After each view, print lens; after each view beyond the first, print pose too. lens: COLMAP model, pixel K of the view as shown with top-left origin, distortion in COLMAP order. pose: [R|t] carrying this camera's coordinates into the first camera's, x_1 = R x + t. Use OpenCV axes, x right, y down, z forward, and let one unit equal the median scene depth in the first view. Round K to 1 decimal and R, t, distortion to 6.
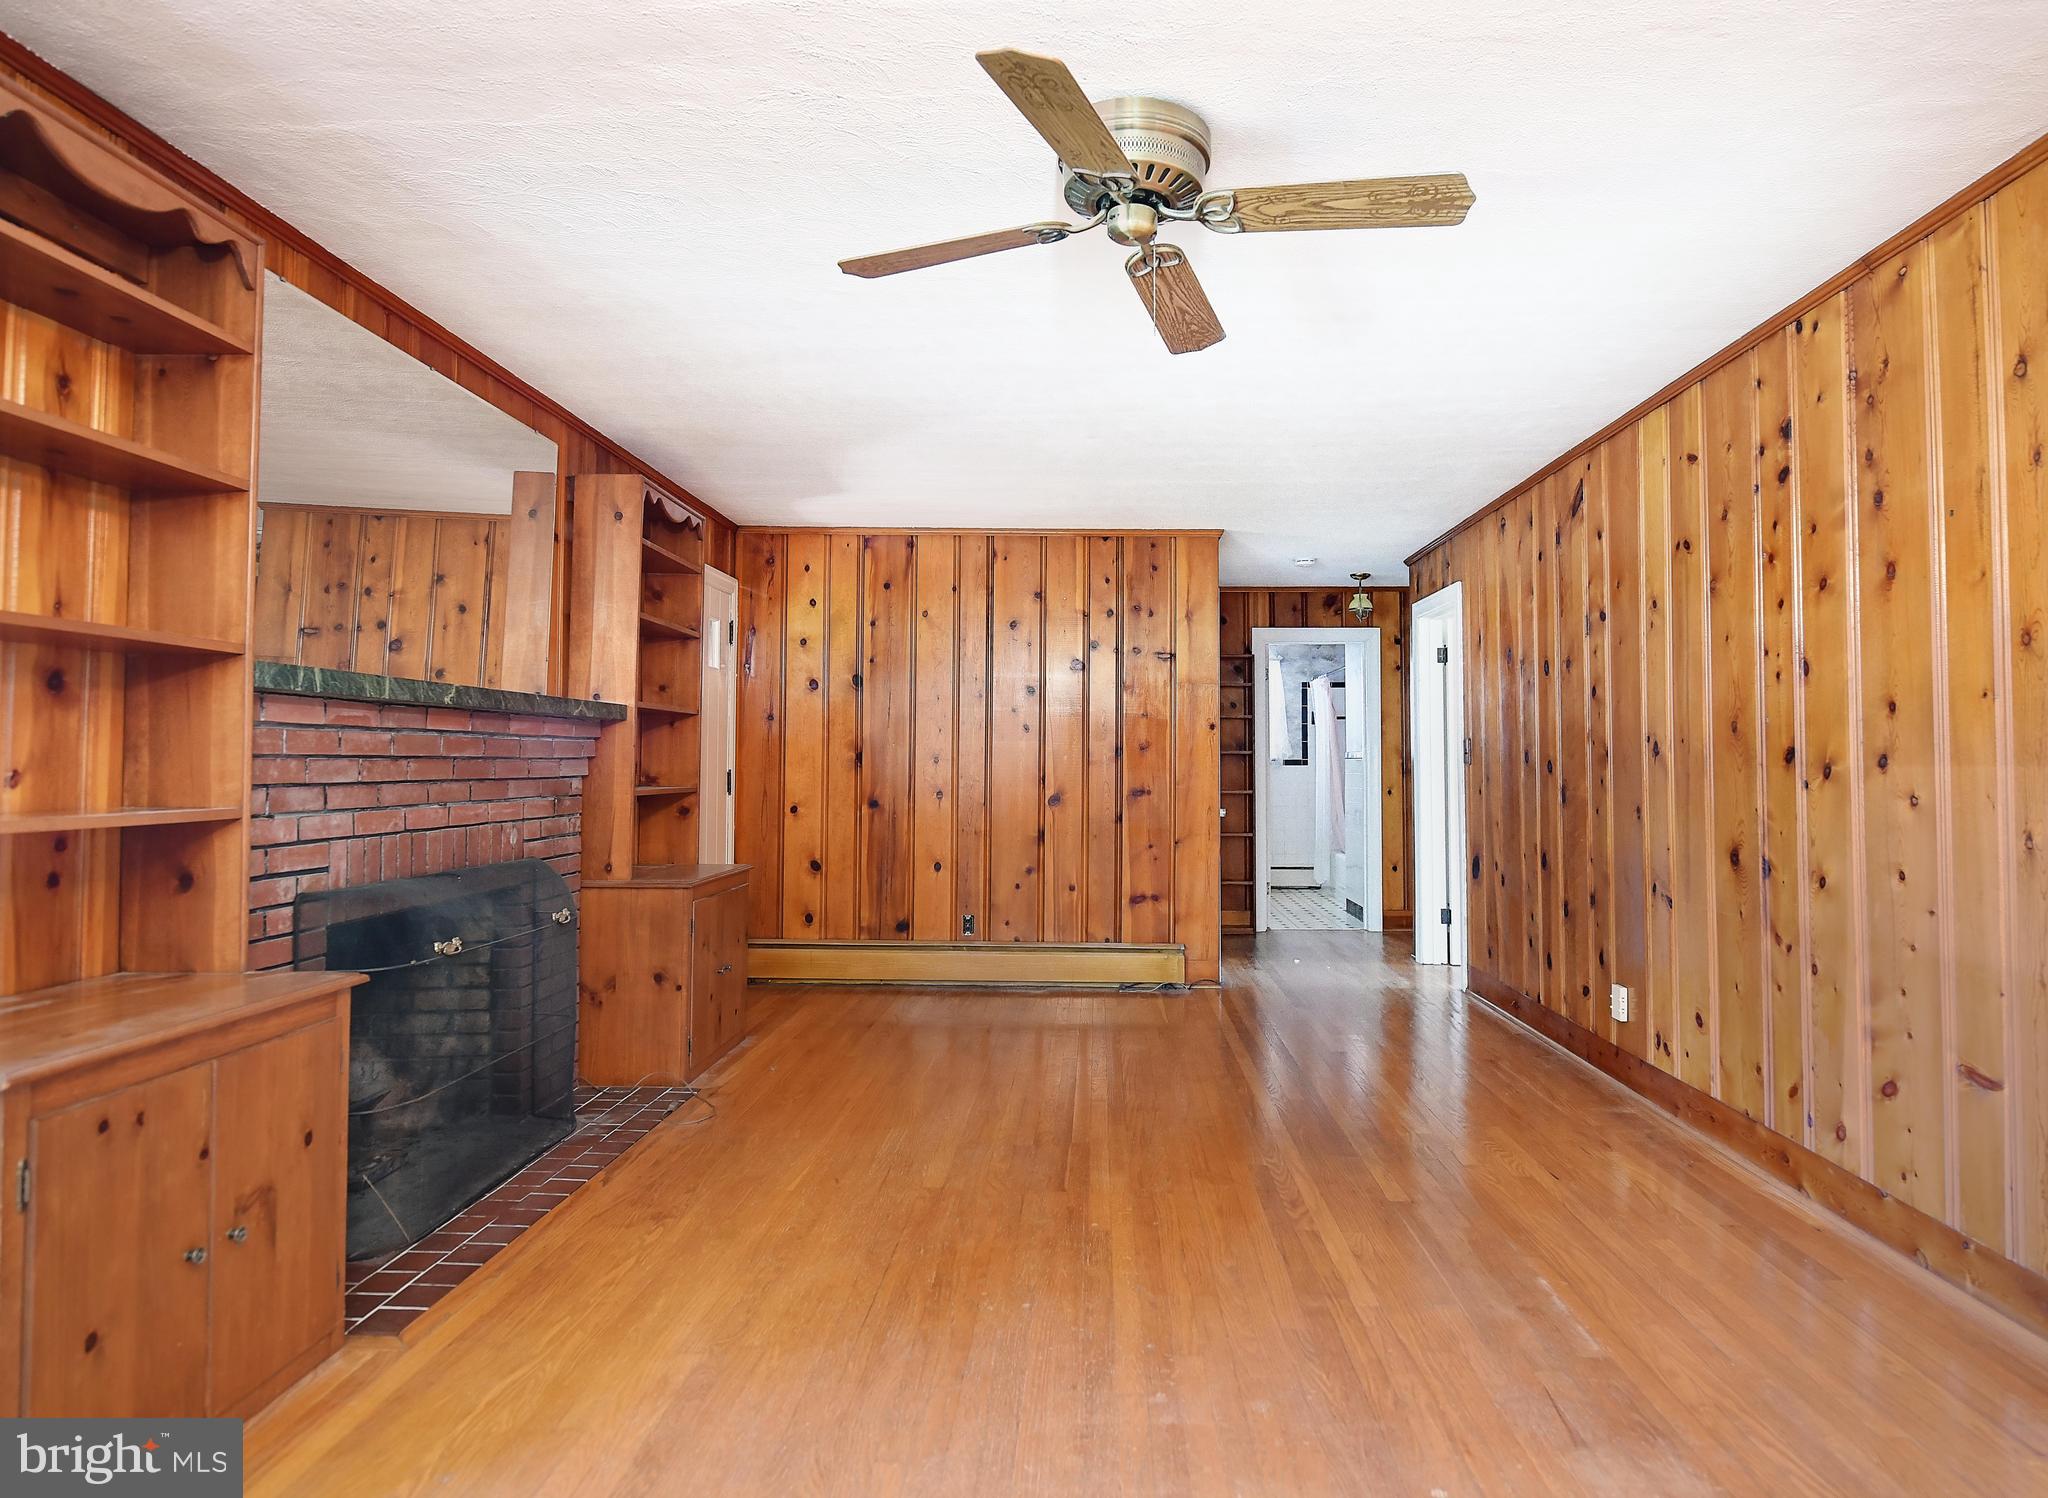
lens RADIAL K [[1125.8, 0, 1075.9], [0, 1125.8, 720.3], [0, 0, 1]] dist [-0.005059, -0.002470]
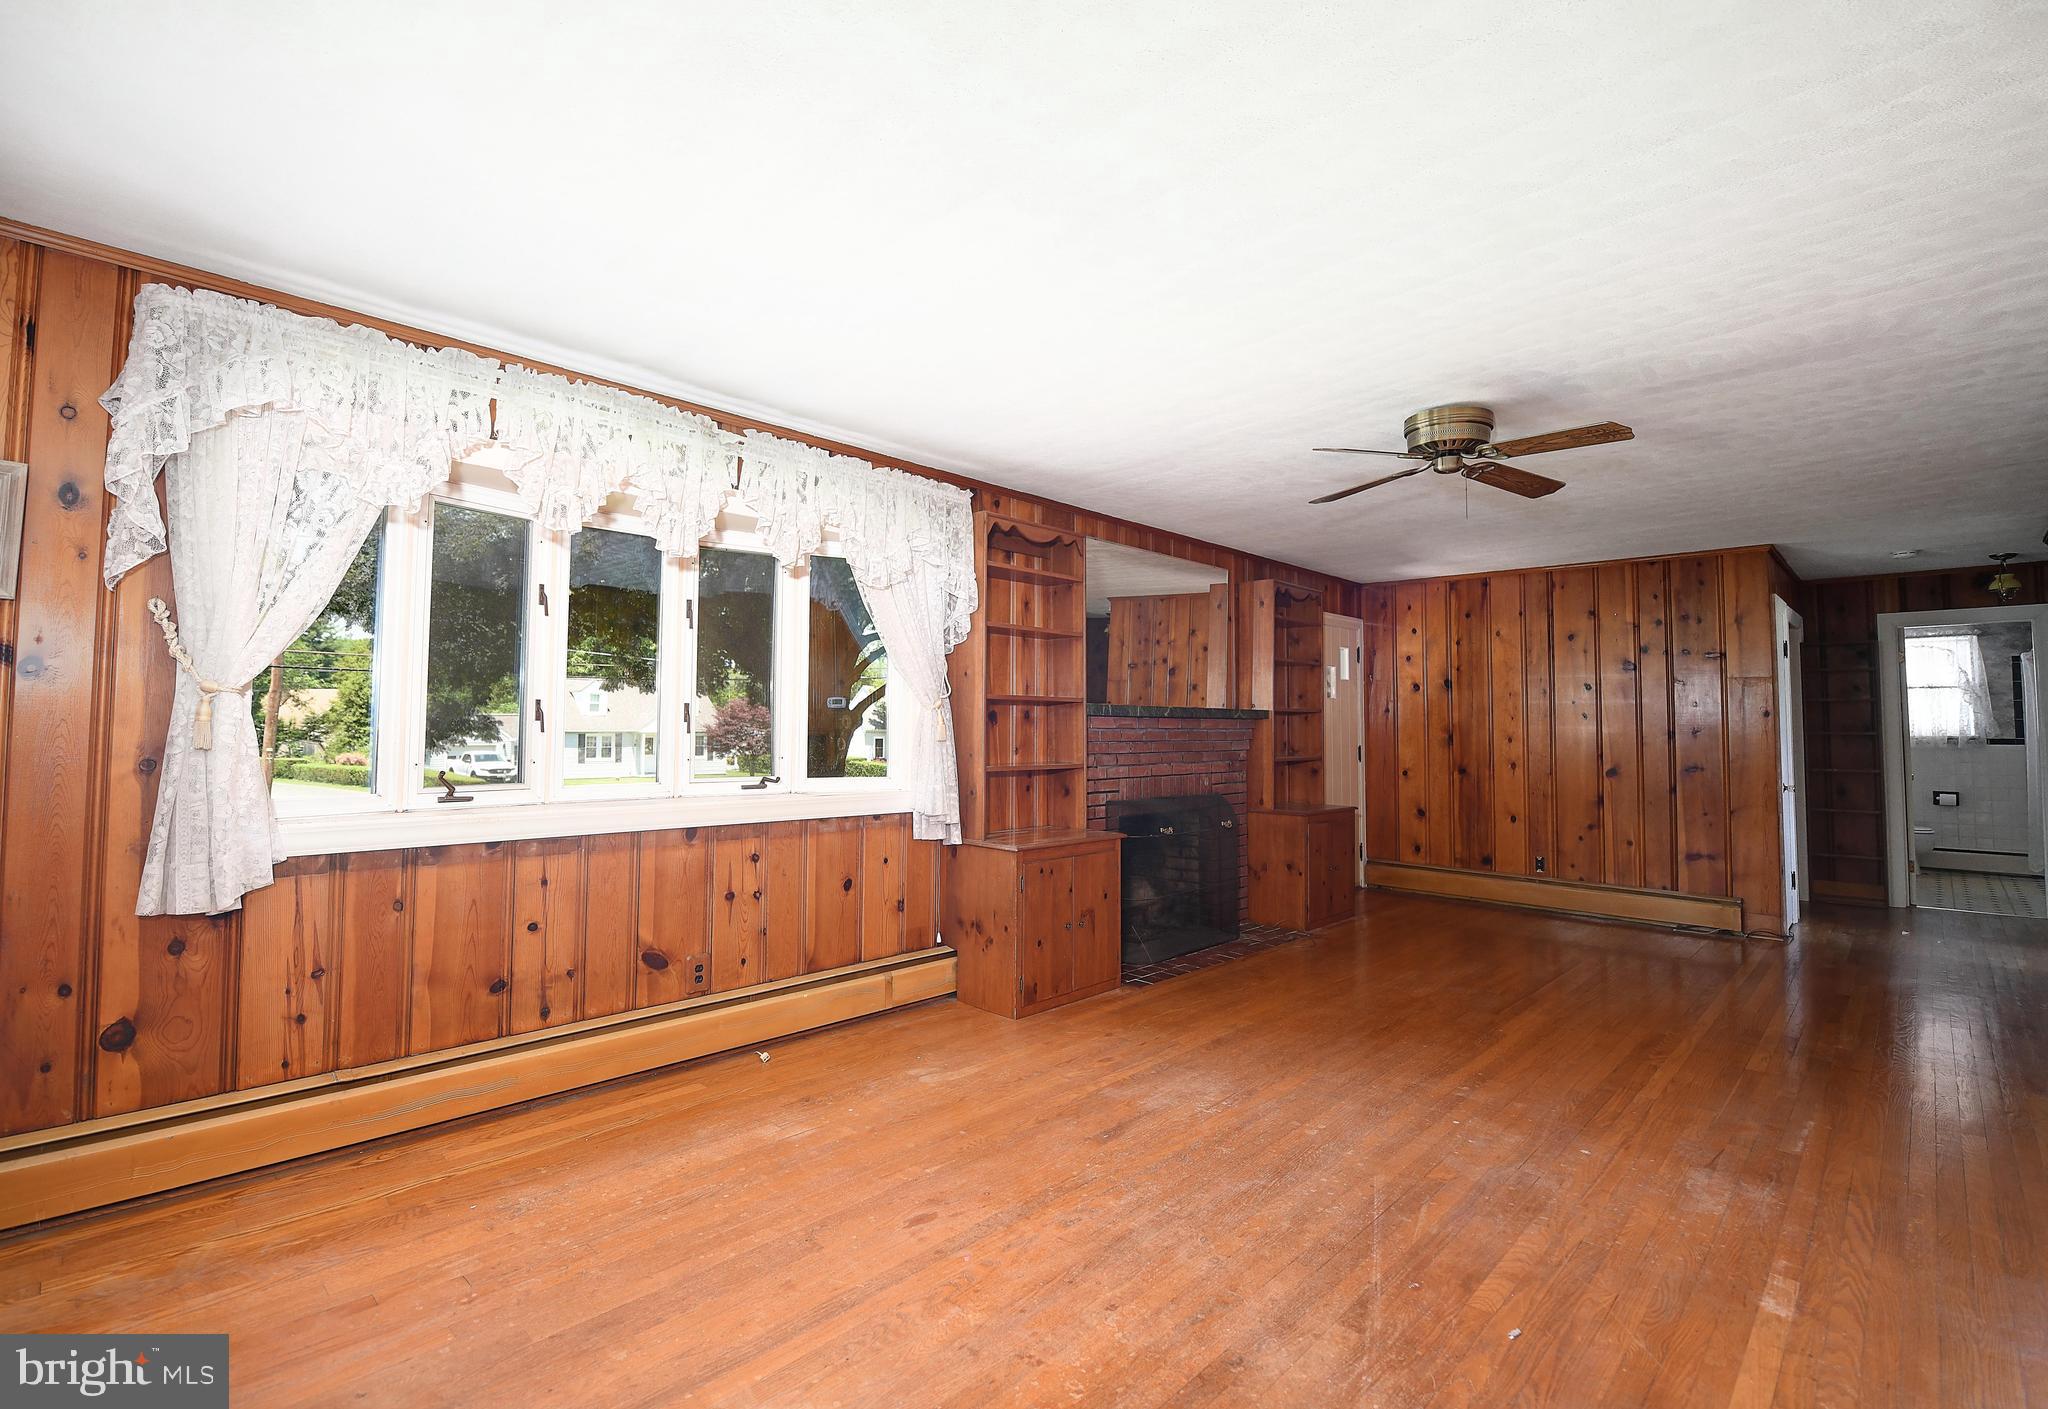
lens RADIAL K [[931.3, 0, 1017.7], [0, 931.3, 678.0], [0, 0, 1]] dist [-0.018023, -0.000514]
pose [[0.729806, -0.033362, -0.682840, 0.220319], [0.020151, 0.999424, -0.027292, -0.022540], [0.683357, 0.006158, 0.730058, -0.237556]]
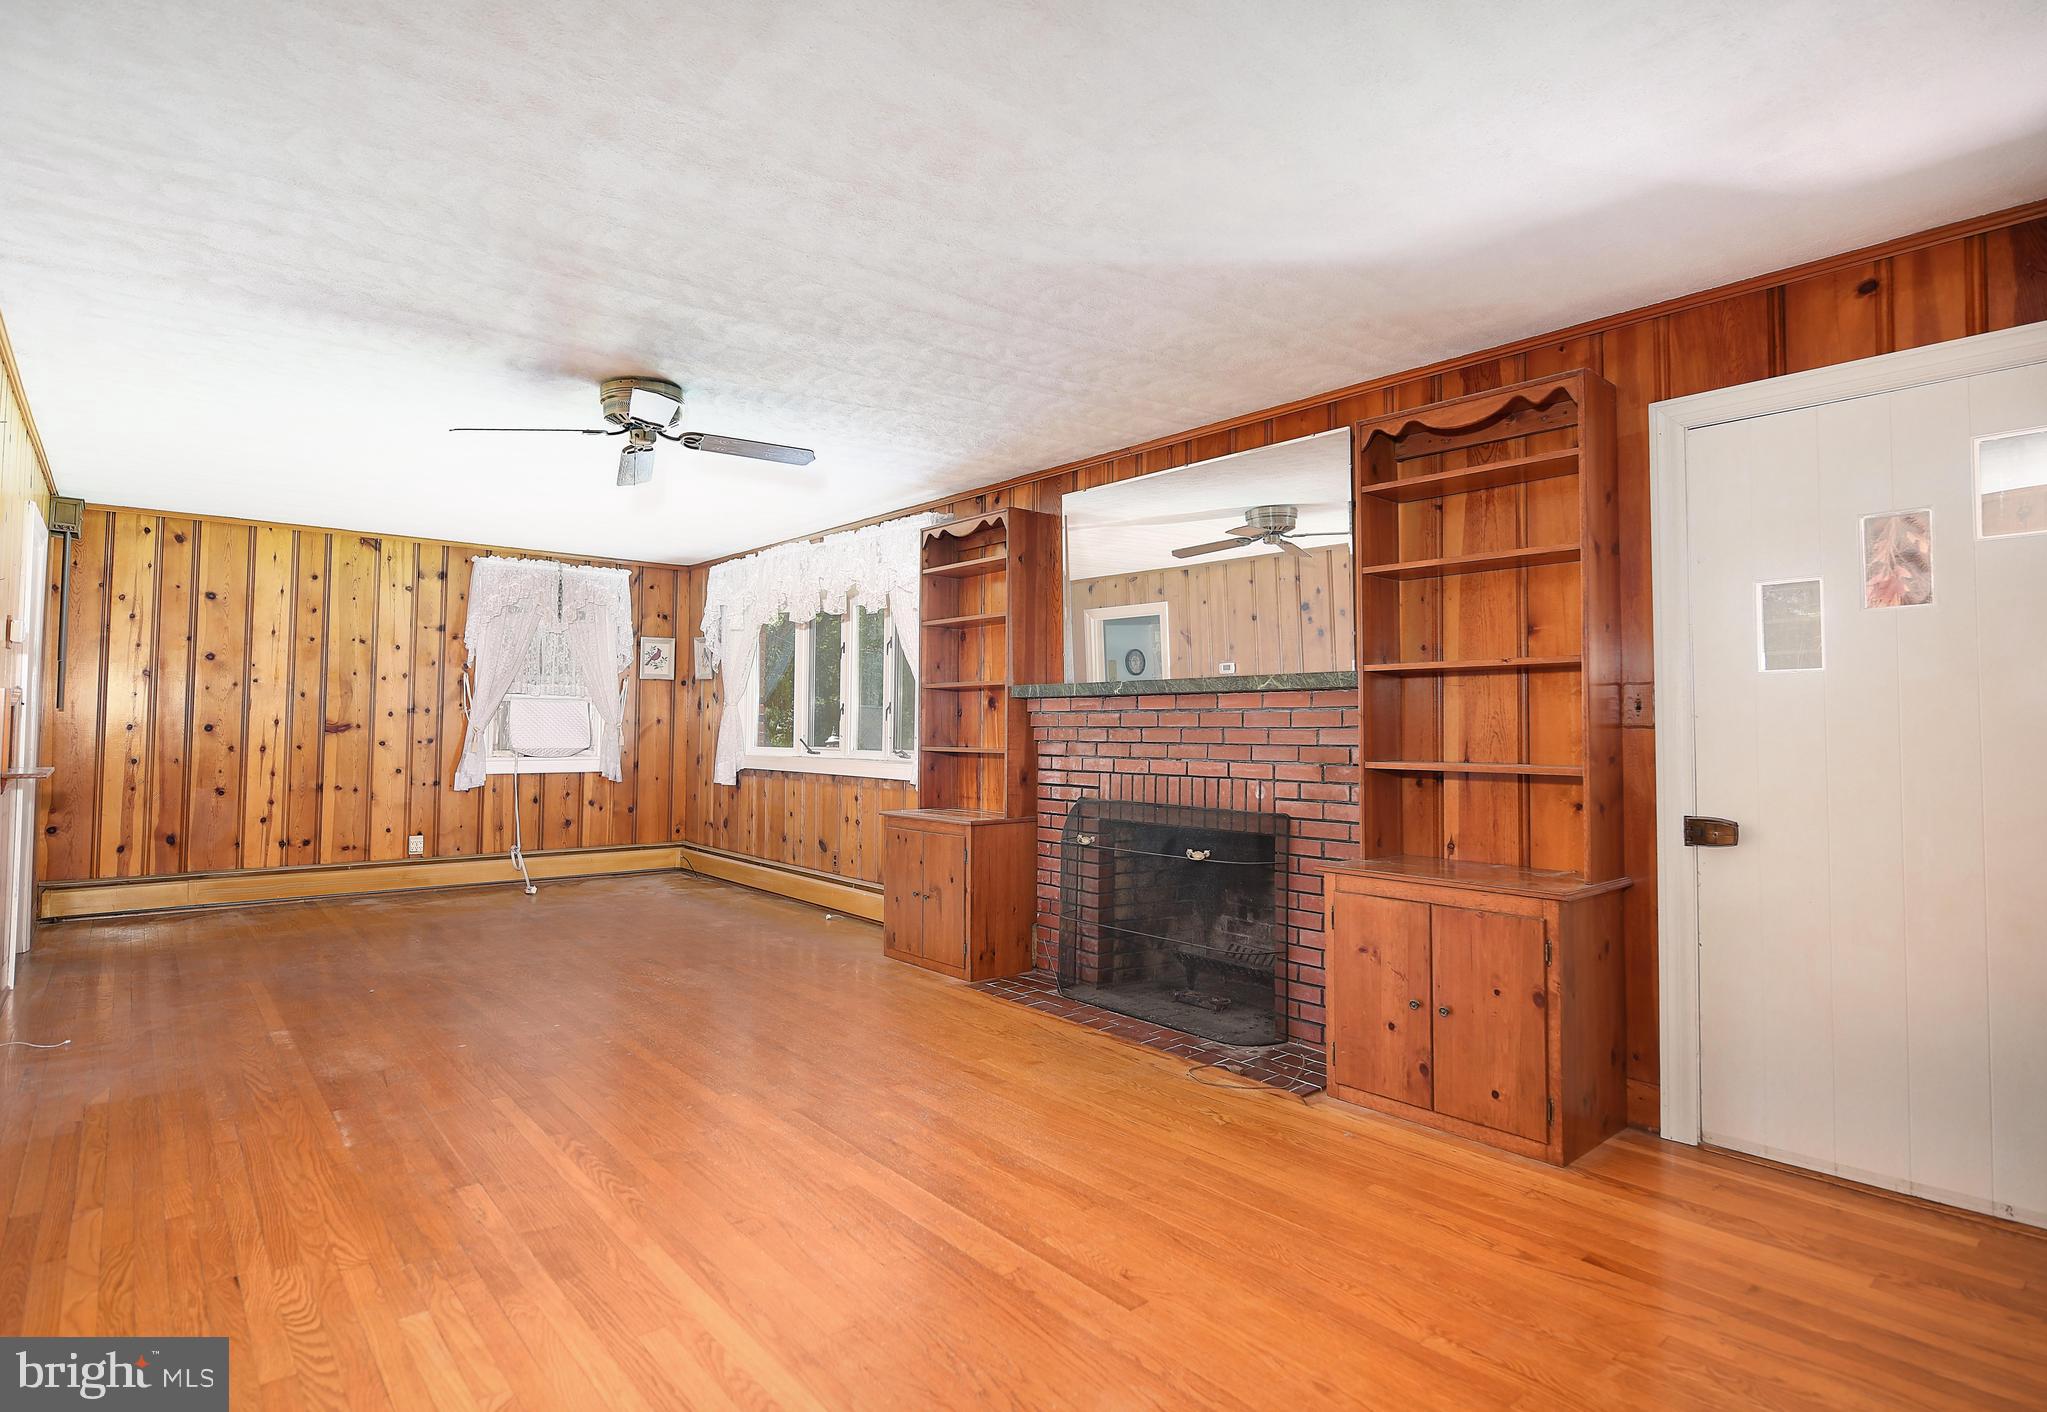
lens RADIAL K [[1108.6, 0, 1023.5], [0, 1108.6, 706.0], [0, 0, 1]] dist [-0.001921, -0.000645]
pose [[-0.761613, -0.023726, -0.647597, 0.289939], [0.014877, 0.998426, -0.054075, 0.043910], [0.647861, -0.050818, -0.760062, 1.080836]]
